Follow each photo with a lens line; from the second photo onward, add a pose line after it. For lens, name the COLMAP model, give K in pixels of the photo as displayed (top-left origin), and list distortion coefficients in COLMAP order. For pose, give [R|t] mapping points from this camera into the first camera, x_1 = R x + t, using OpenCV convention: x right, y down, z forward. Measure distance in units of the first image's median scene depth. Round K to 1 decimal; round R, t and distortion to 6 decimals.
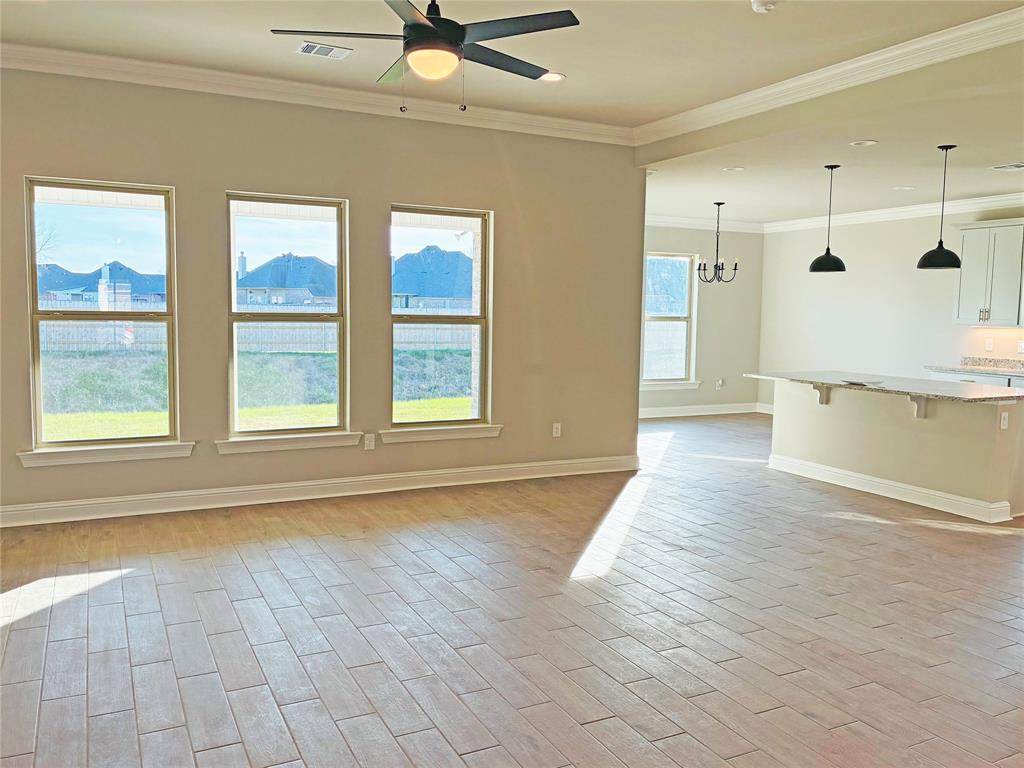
lens RADIAL K [[823.4, 0, 509.9], [0, 823.4, 373.0], [0, 0, 1]] dist [0.051916, -0.000265]
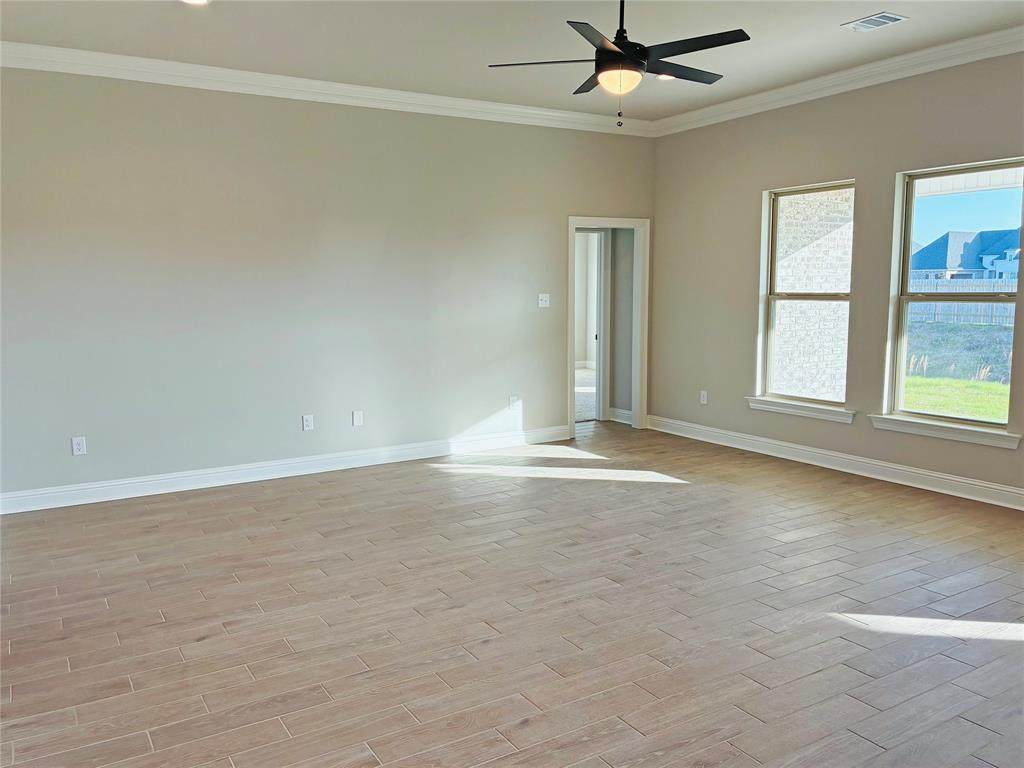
lens RADIAL K [[787.1, 0, 512.0], [0, 787.1, 384.0], [0, 0, 1]] dist [0.038317, -0.048093]
pose [[0.070686, 0.104865, -0.991971, 0.660187], [-0.070863, 0.992474, 0.099868, -0.026888], [0.994978, 0.063235, 0.077585, 0.497207]]
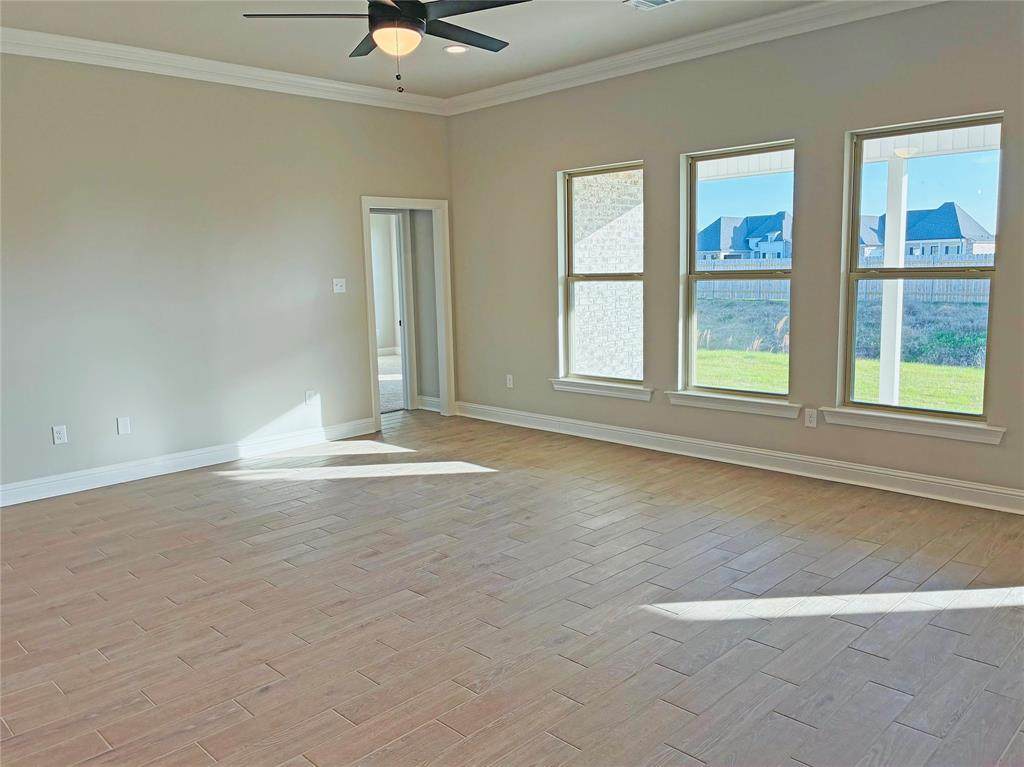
lens RADIAL K [[773.8, 0, 511.9], [0, 773.8, 371.6], [0, 0, 1]] dist [0.051770, -0.070038]
pose [[0.303917, 0.101706, -0.947254, 0.584769], [-0.046852, 0.994678, 0.091766, -0.028803], [0.951546, 0.016492, 0.307064, 0.531371]]
